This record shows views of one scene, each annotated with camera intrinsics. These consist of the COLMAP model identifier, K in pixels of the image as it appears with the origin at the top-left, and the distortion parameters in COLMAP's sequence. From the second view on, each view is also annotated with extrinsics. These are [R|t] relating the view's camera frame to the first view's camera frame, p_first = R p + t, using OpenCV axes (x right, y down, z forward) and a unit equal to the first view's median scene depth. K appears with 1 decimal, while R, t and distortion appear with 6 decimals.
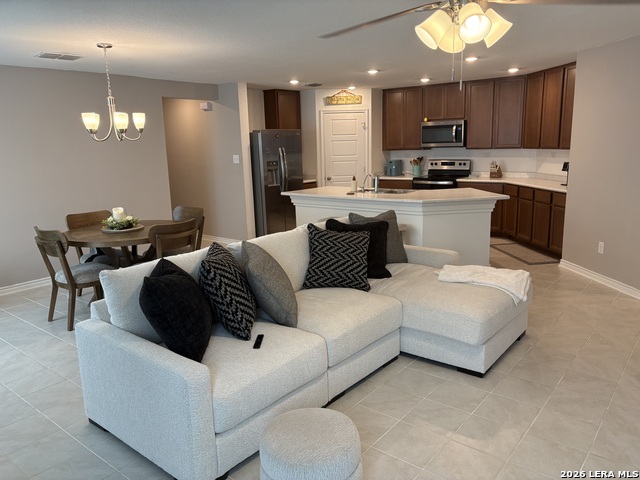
lens RADIAL K [[484.9, 0, 320.9], [0, 484.9, 246.4], [0, 0, 1]] dist [0.005257, -0.004279]
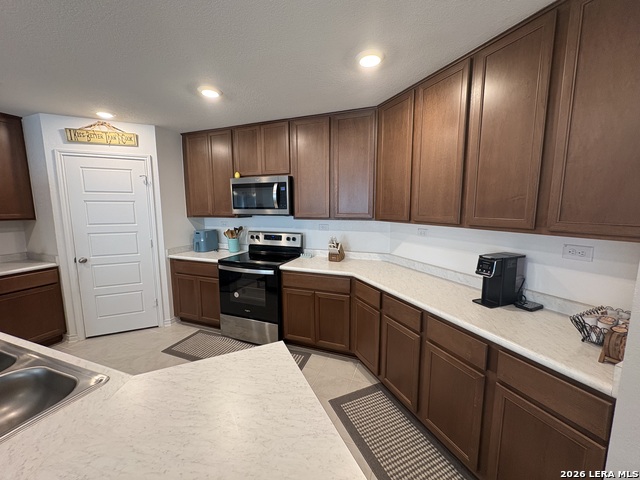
lens RADIAL K [[254.9, 0, 320.2], [0, 254.9, 238.9], [0, 0, 1]] dist [-0.003585, 0.001340]
pose [[0.949604, -0.012038, 0.313222, 0.224533], [0.039981, 0.995752, -0.082943, -0.143057], [-0.310893, 0.091286, 0.946051, 0.660836]]
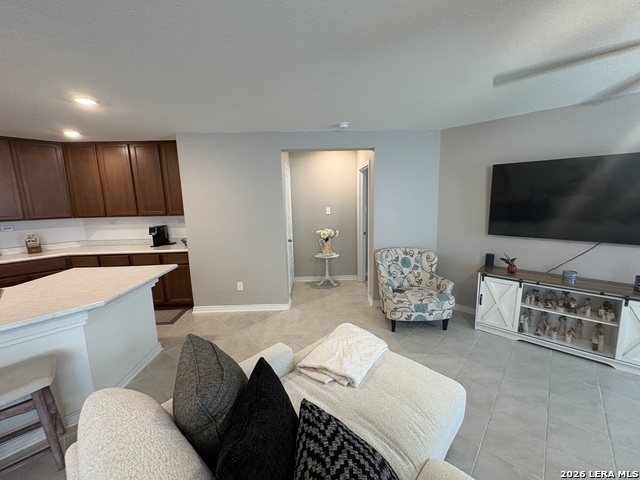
lens RADIAL K [[254.9, 0, 320.0], [0, 254.9, 239.9], [0, 0, 1]] dist [-0.003585, 0.001340]
pose [[0.068337, -0.128163, 0.989396, -0.056825], [0.229197, 0.967206, 0.109458, -0.096349], [-0.970978, 0.219287, 0.095471, 0.453596]]
